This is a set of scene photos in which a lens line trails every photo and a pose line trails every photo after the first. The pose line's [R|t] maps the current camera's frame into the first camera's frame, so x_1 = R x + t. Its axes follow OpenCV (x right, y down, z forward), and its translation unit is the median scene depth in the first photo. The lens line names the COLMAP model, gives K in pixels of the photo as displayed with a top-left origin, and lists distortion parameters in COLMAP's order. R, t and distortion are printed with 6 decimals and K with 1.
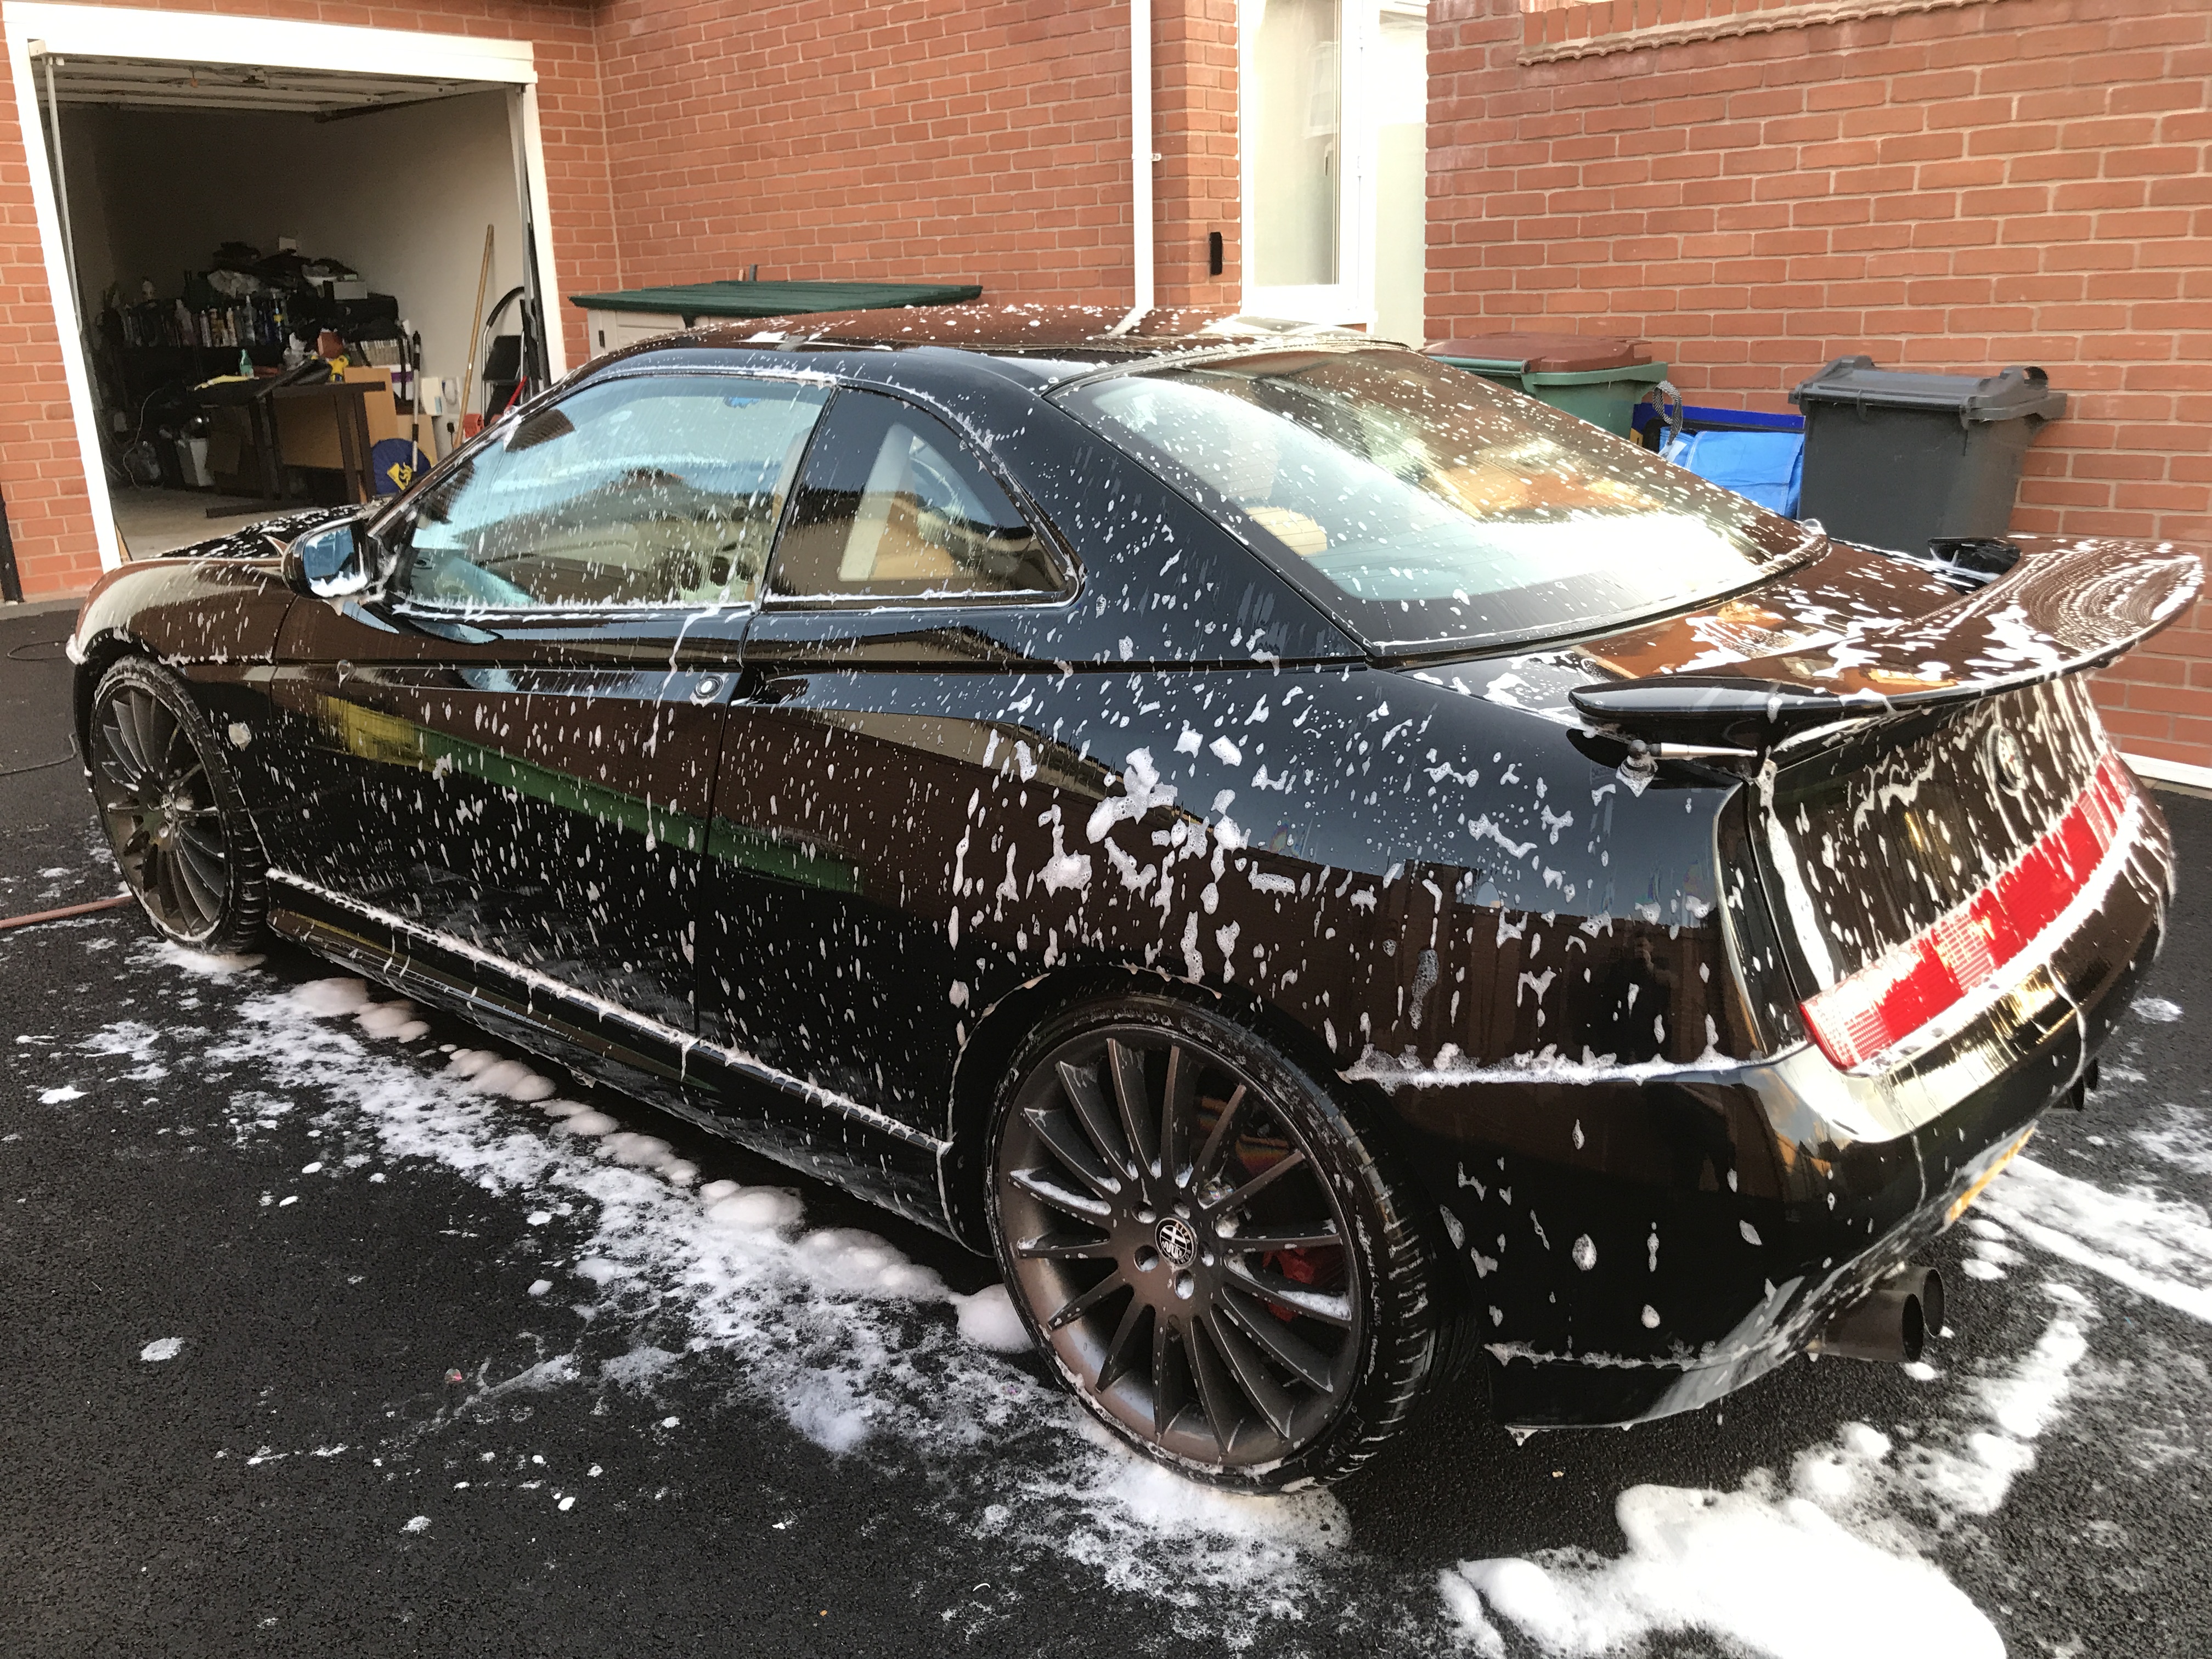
lens RADIAL K [[1815.1, 0, 1083.6], [0, 1815.1, 835.9], [0, 0, 1]] dist [0.007799, 0.002023]
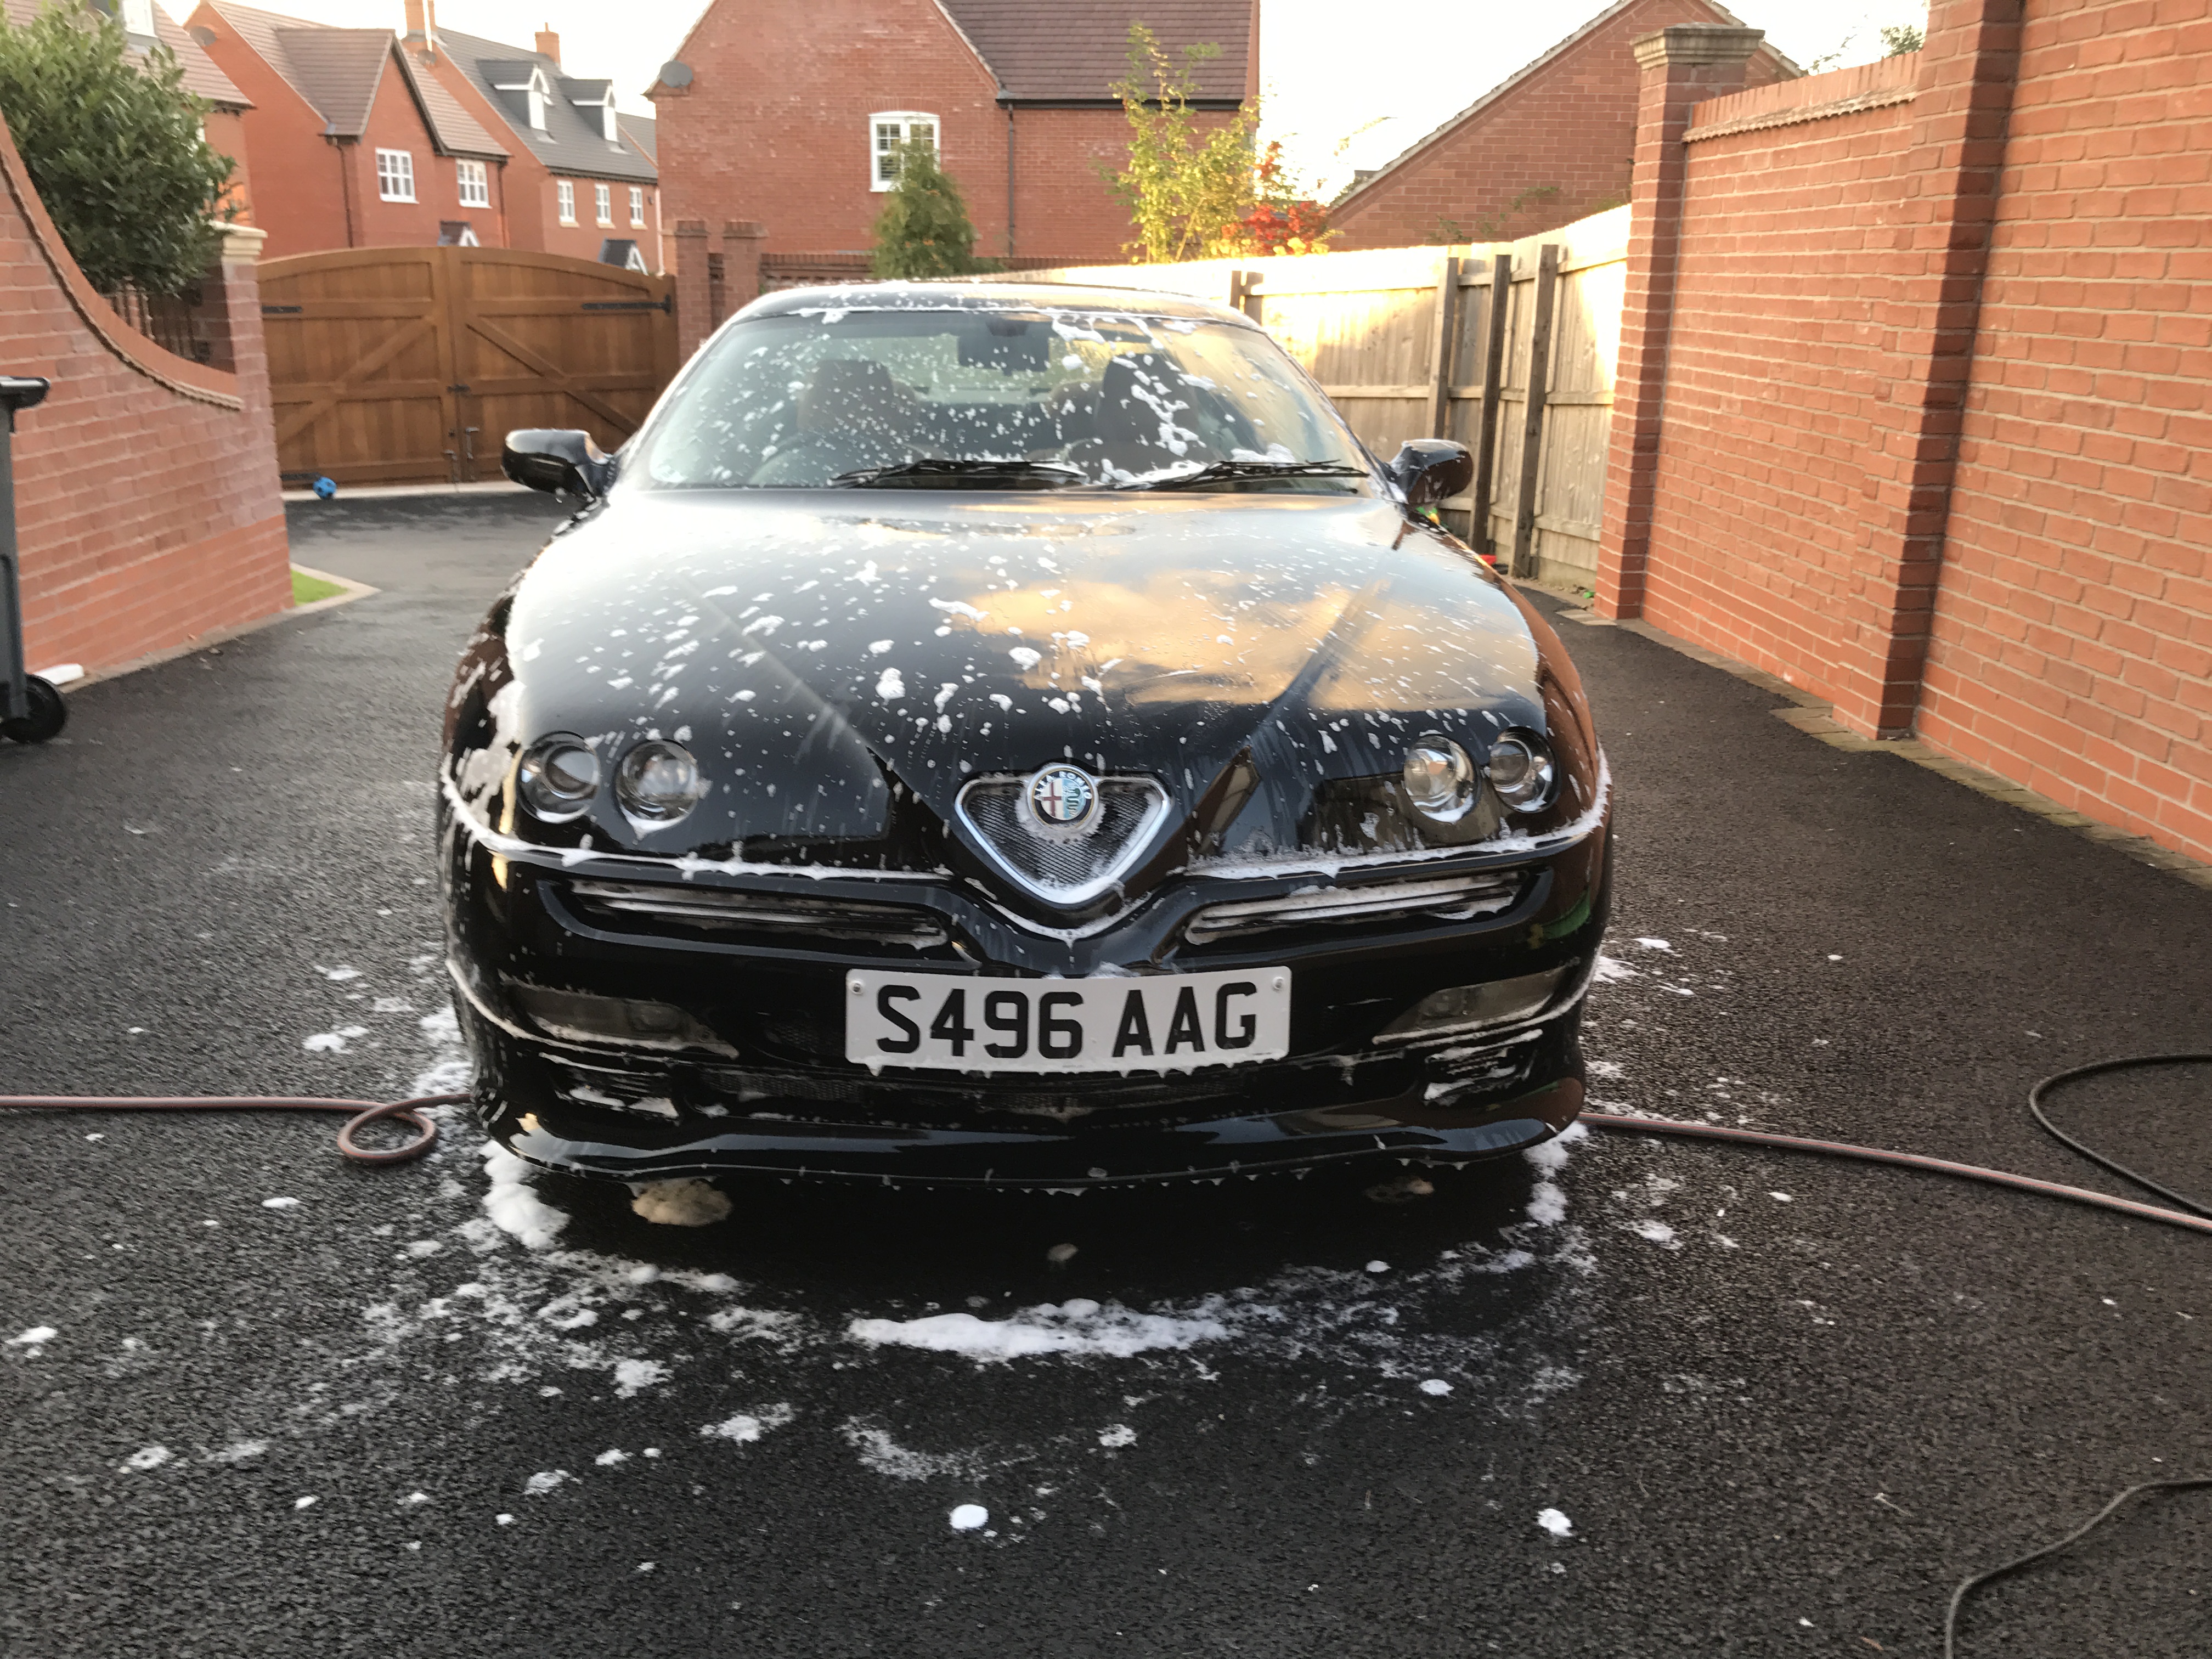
lens RADIAL K [[1819.1, 0, 1098.4], [0, 1819.1, 818.7], [0, 0, 1]] dist [0.008604, 0.005257]
pose [[-0.707298, -0.185984, 0.682011, -1.071052], [0.214081, 0.863114, 0.457389, -0.525700], [-0.673720, 0.469515, -0.570663, 1.833930]]
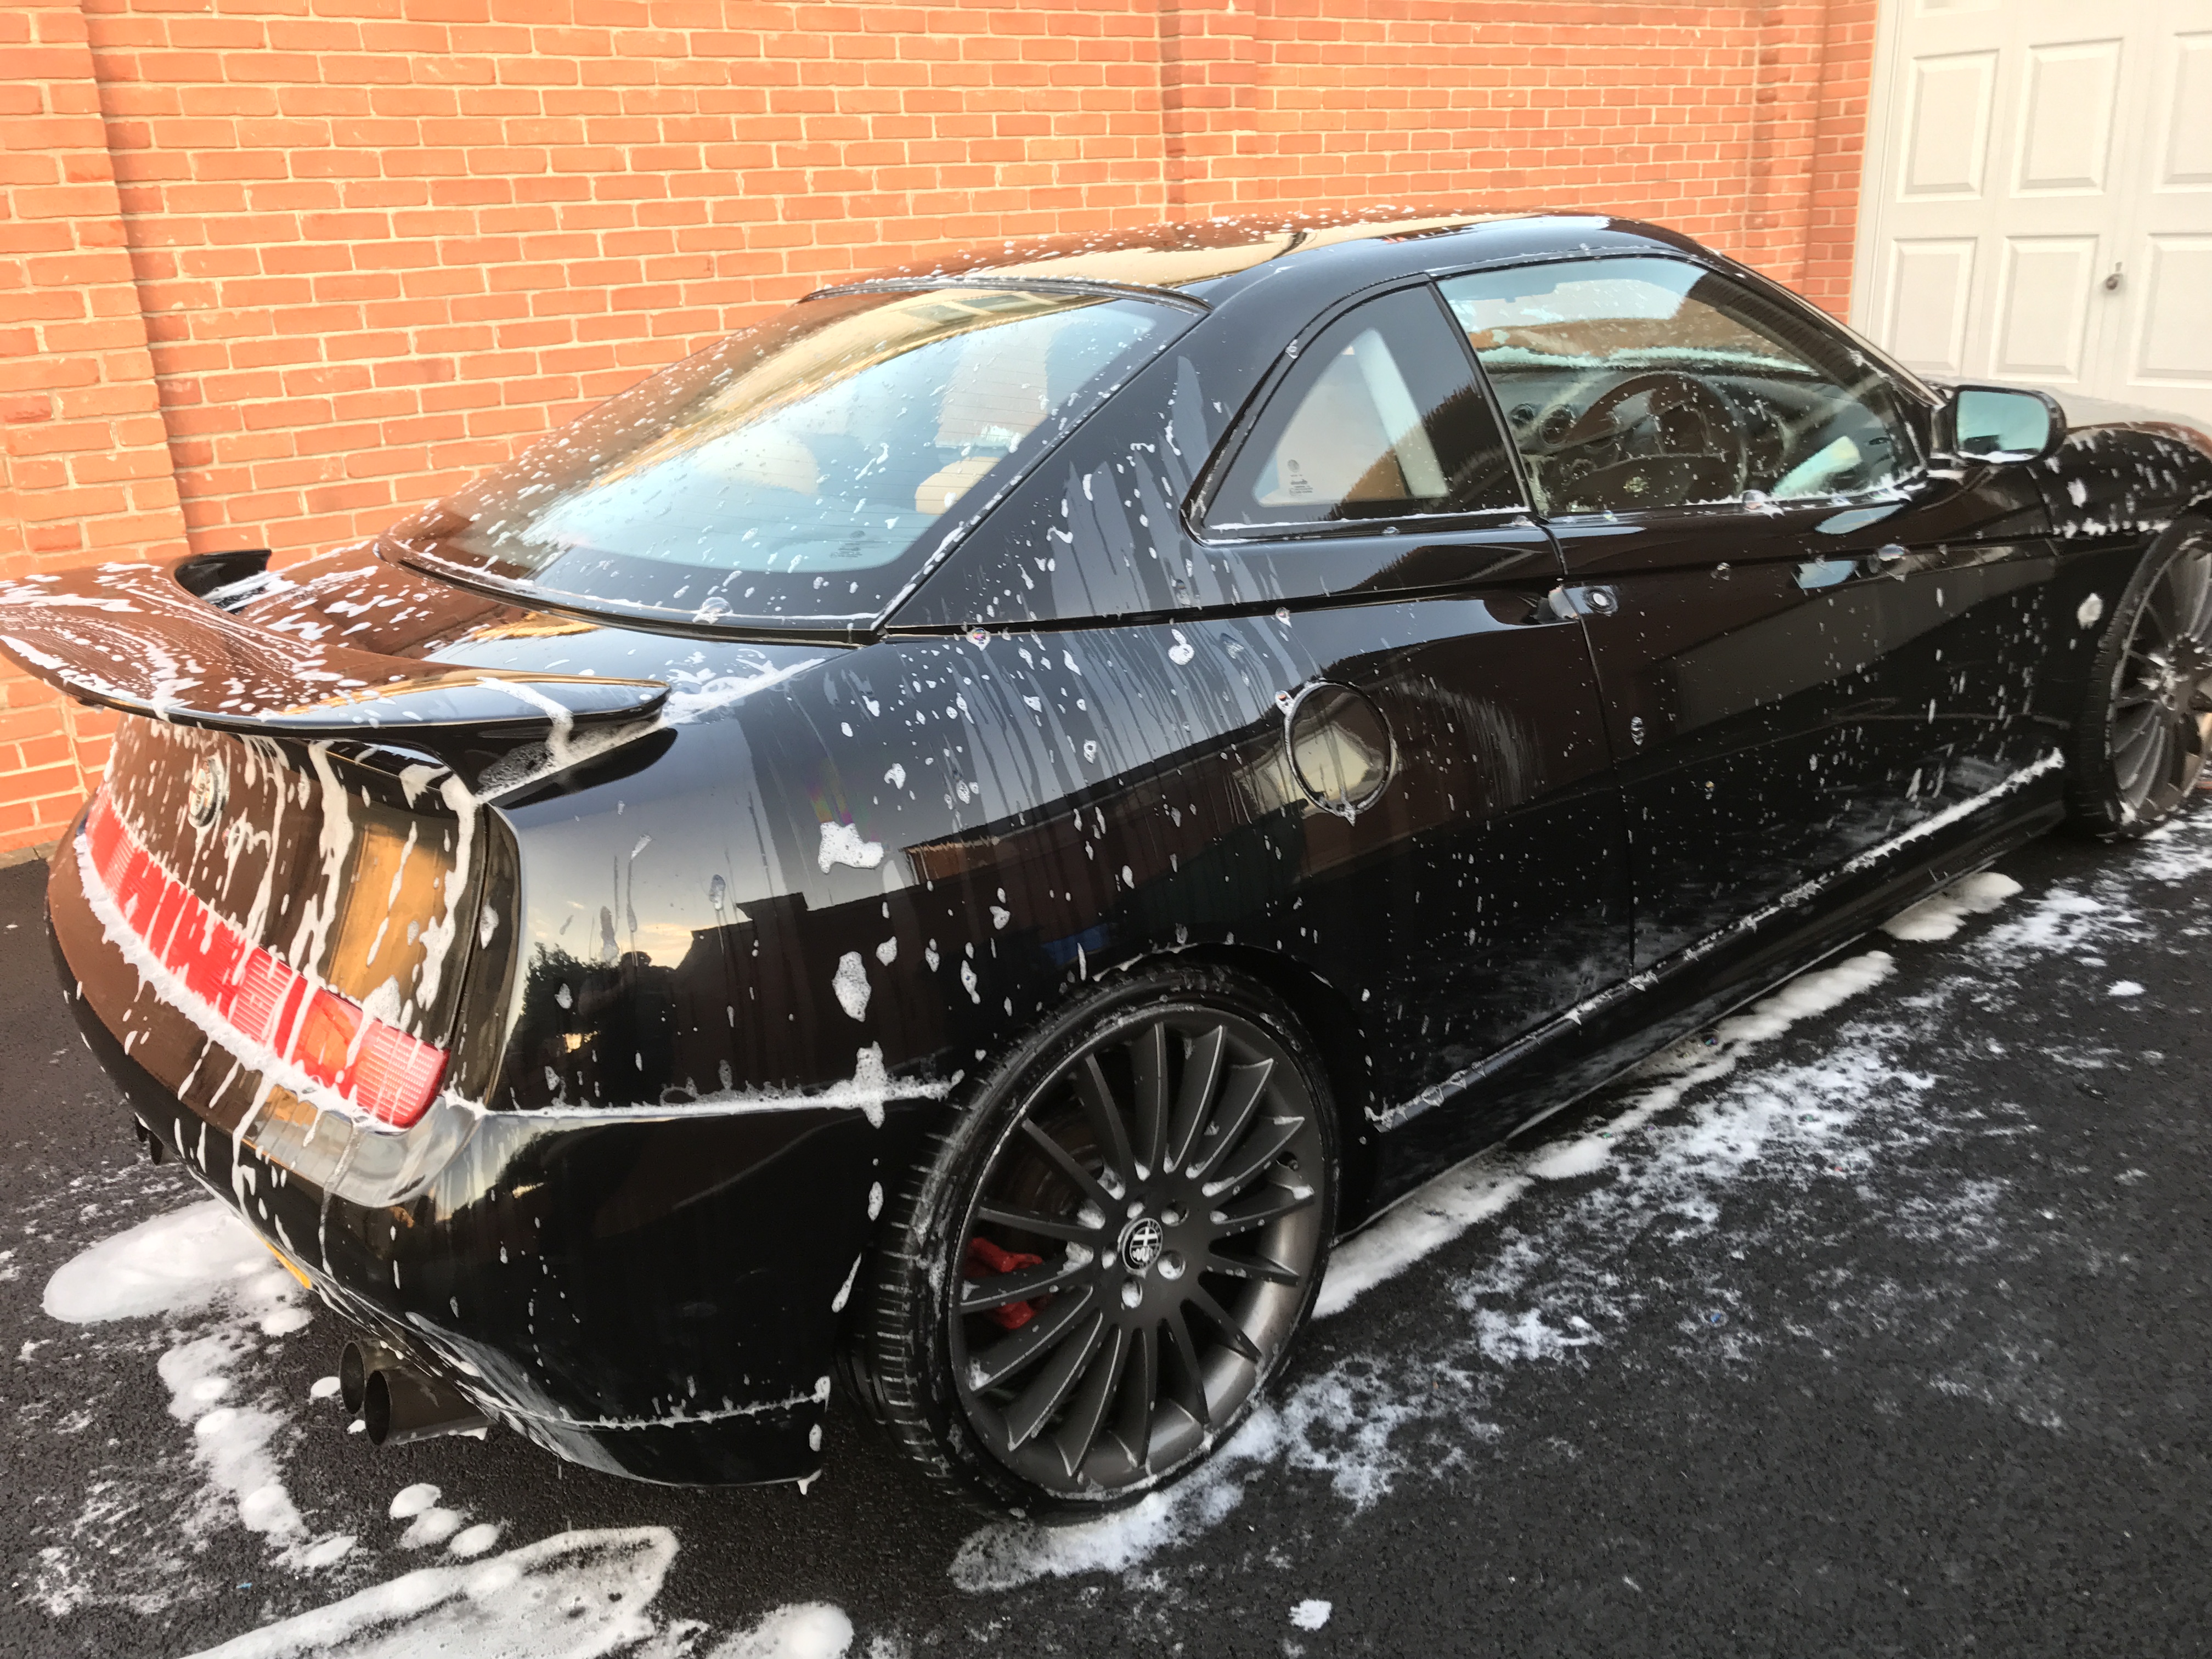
lens RADIAL K [[1819.1, 0, 1098.4], [0, 1819.1, 818.7], [0, 0, 1]] dist [0.008604, 0.005257]
pose [[-0.176586, 0.350938, -0.919598, 0.886308], [-0.237072, 0.891611, 0.385781, -0.342119], [0.955309, 0.286134, -0.074249, 1.036605]]
